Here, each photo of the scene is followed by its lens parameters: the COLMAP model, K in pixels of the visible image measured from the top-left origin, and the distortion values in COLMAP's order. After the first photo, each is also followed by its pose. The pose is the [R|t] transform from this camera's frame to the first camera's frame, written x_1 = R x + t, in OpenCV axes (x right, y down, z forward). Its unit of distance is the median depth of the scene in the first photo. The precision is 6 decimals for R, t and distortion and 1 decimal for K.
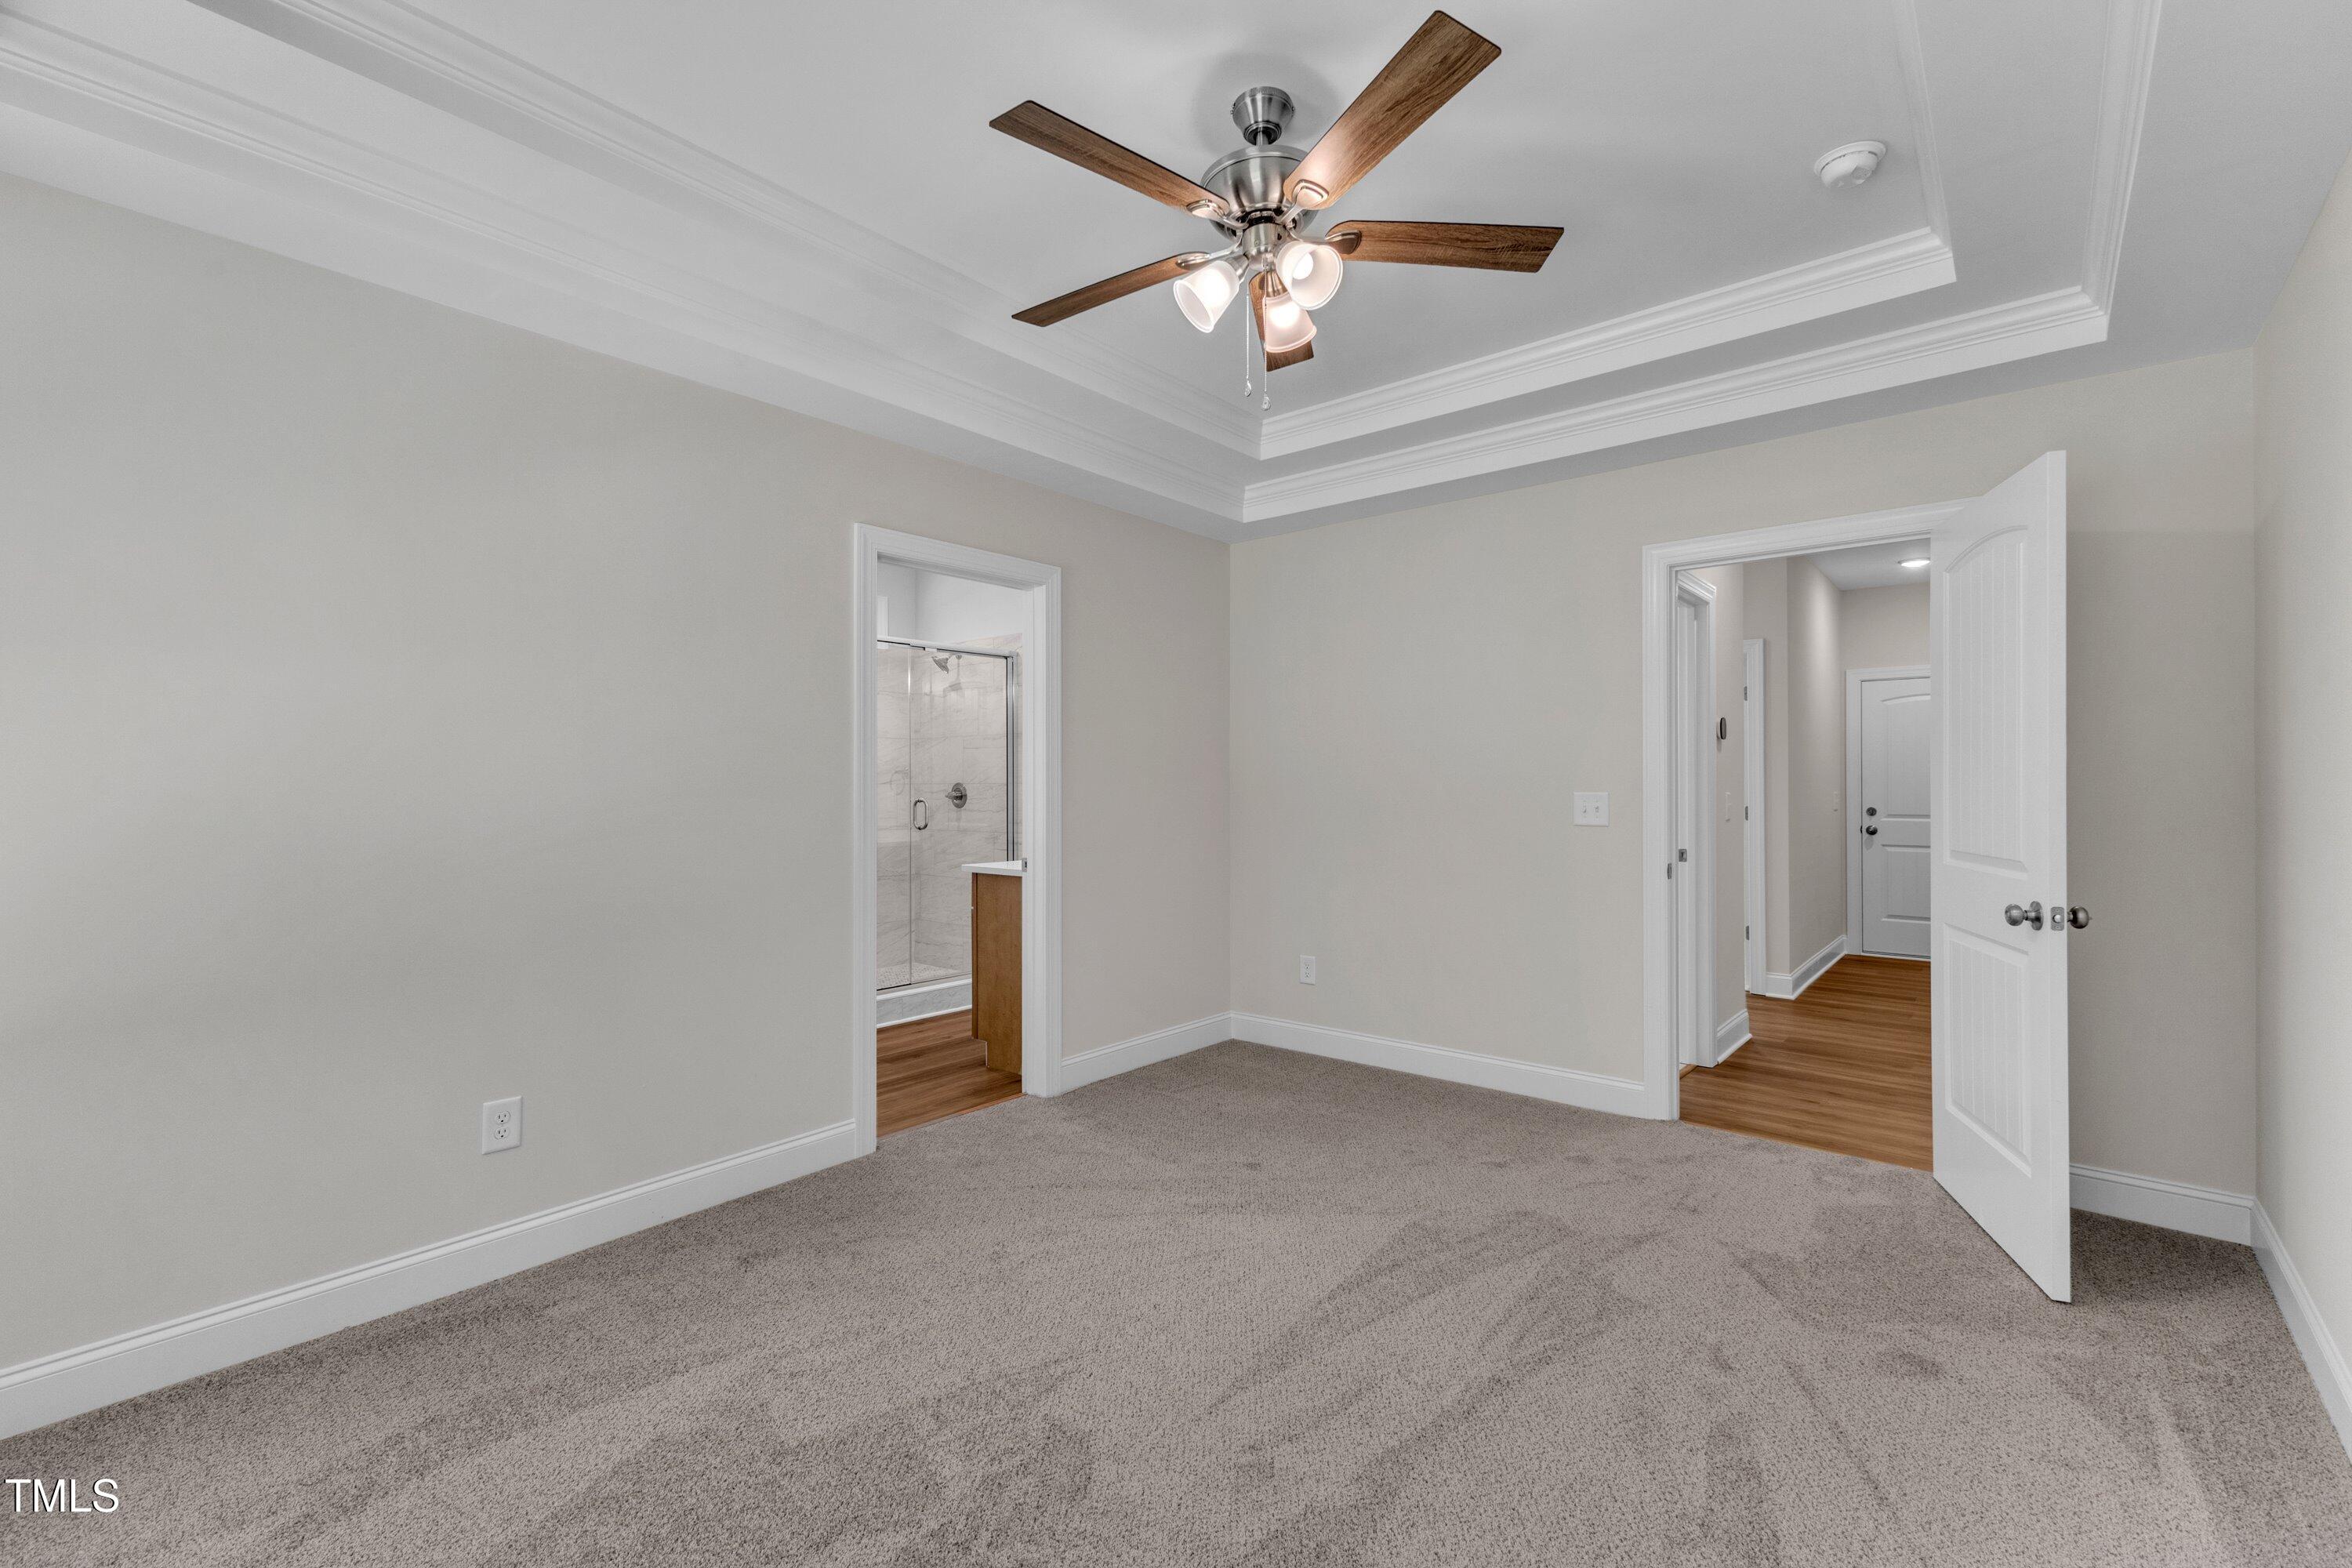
lens RADIAL K [[1028.6, 0, 1193.5], [0, 1028.6, 781.6], [0, 0, 1]] dist [0.003116, 0.000052]
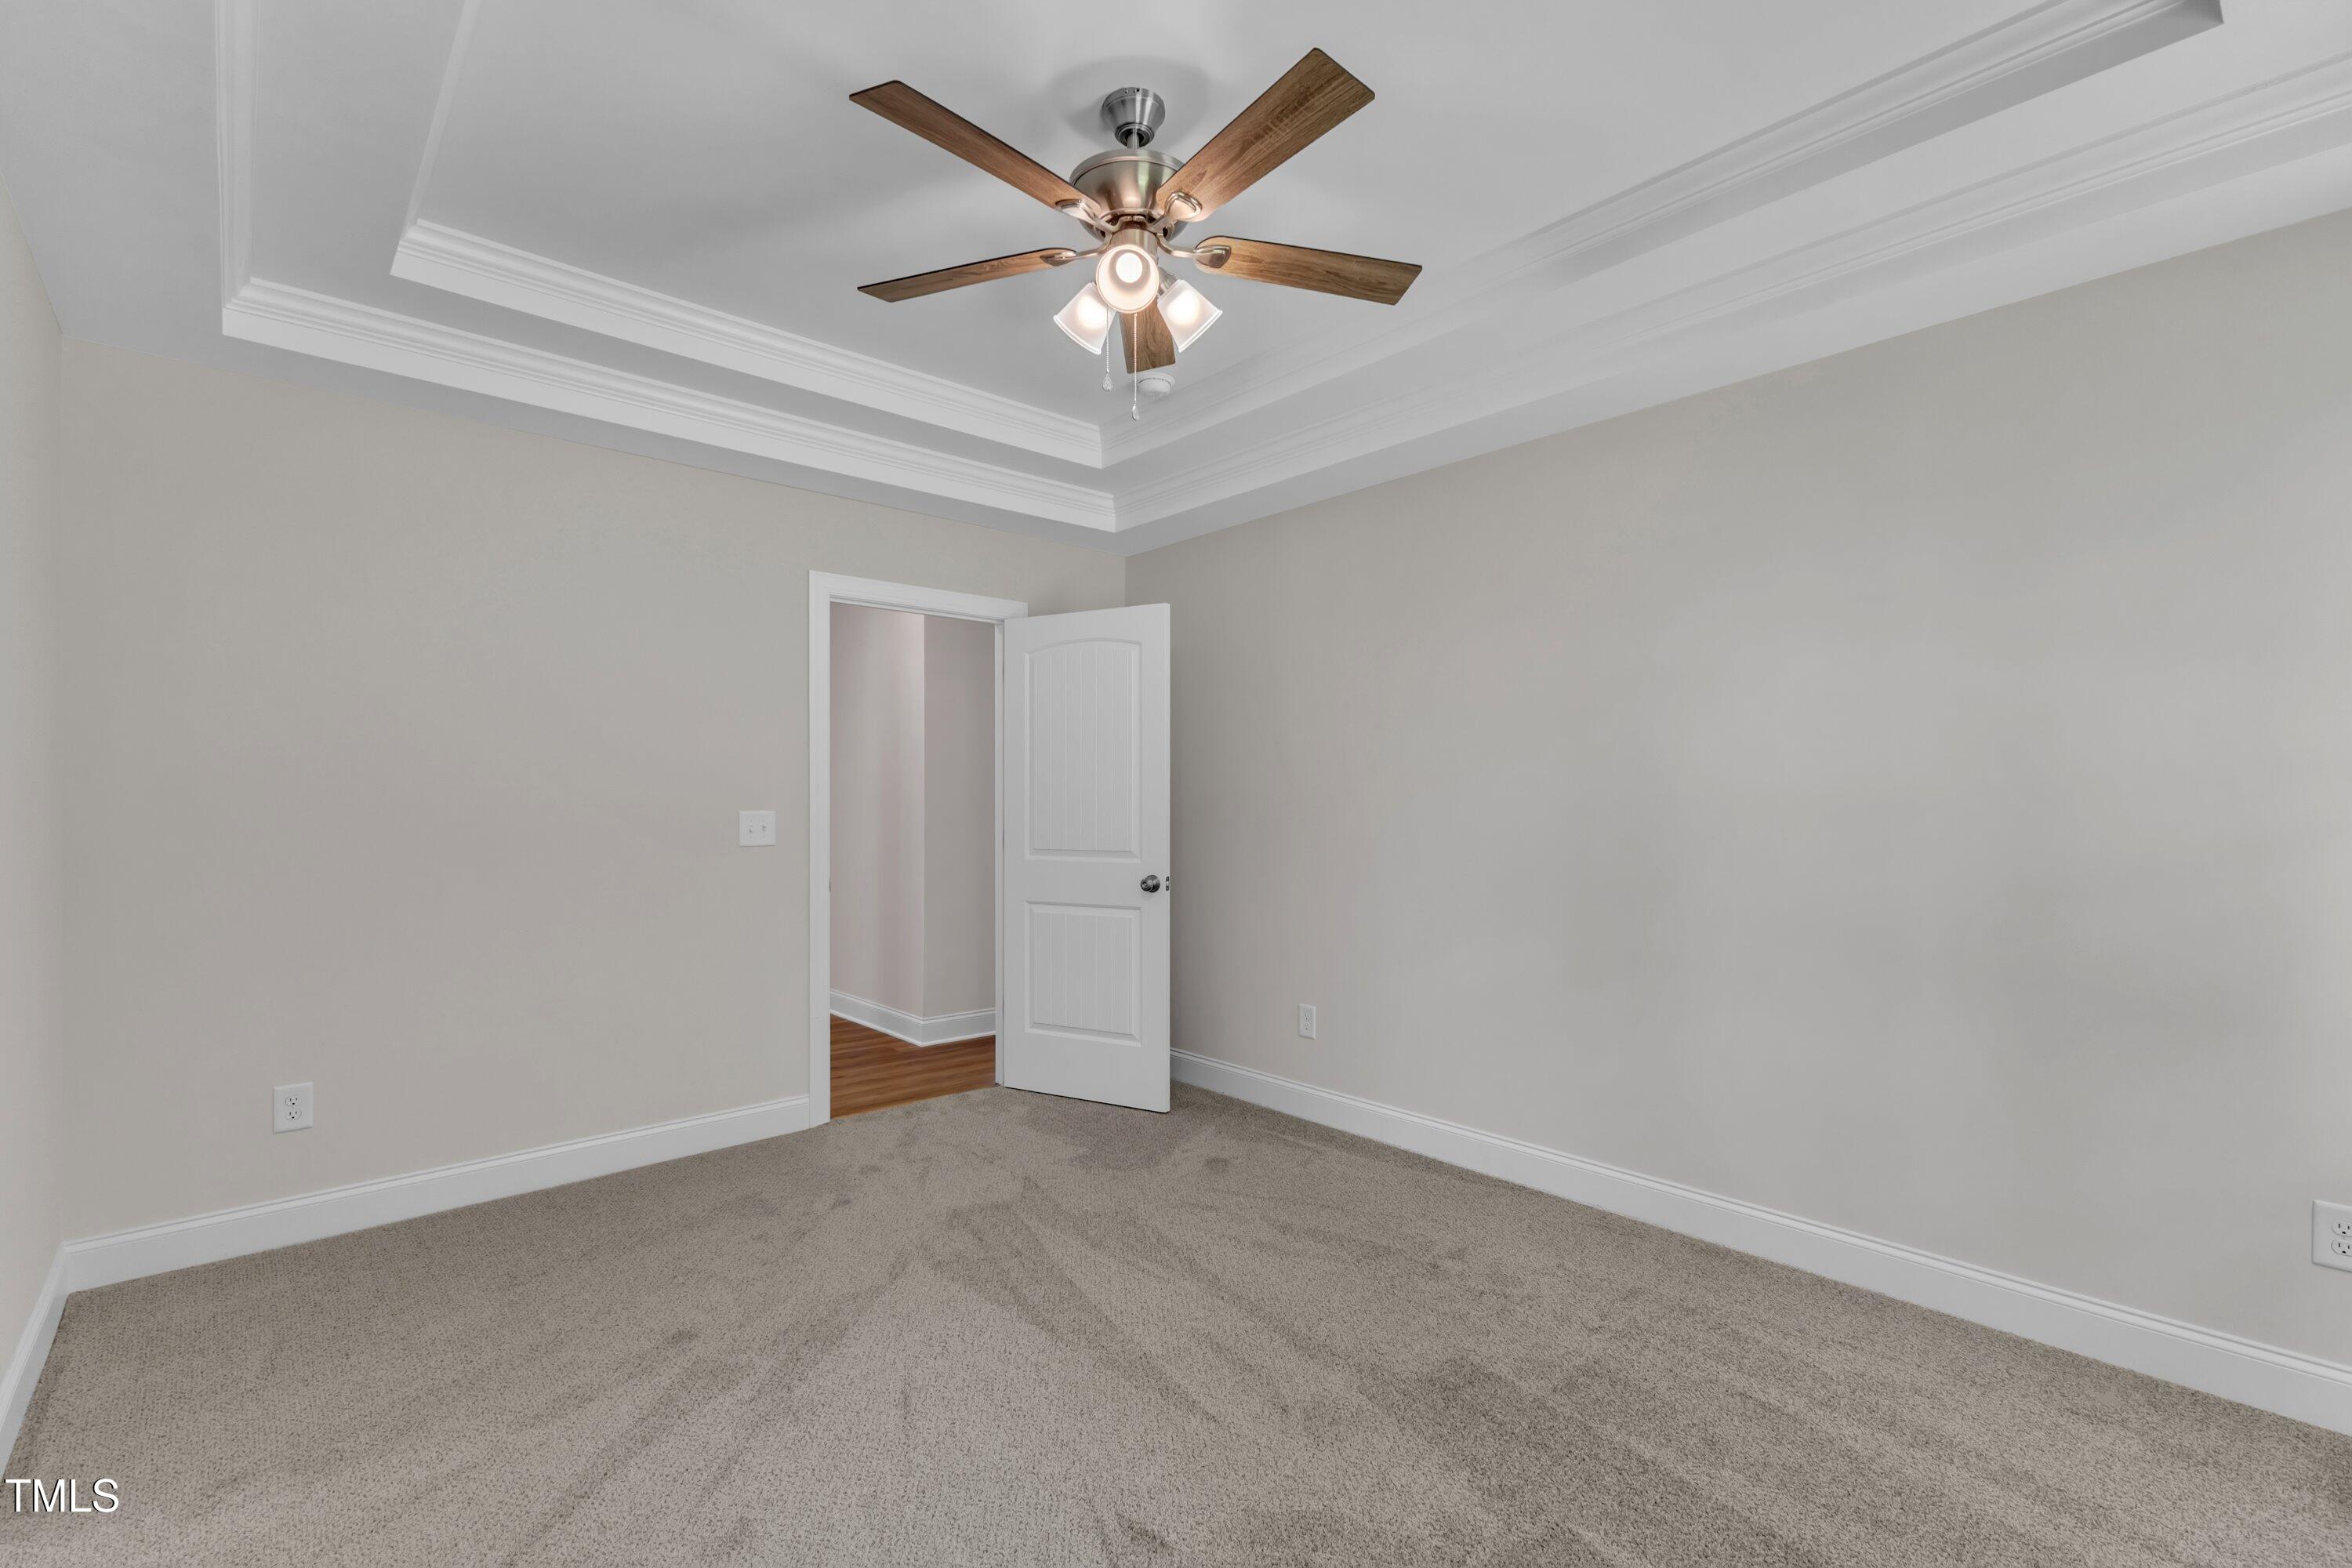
lens RADIAL K [[1028.6, 0, 1195.7], [0, 1028.6, 798.5], [0, 0, 1]] dist [0.003116, 0.000052]
pose [[0.124931, 0.005668, 0.992149, -0.540040], [-0.004577, 0.999976, -0.005137, 0.001663], [-0.992155, -0.003900, 0.124954, 0.495111]]
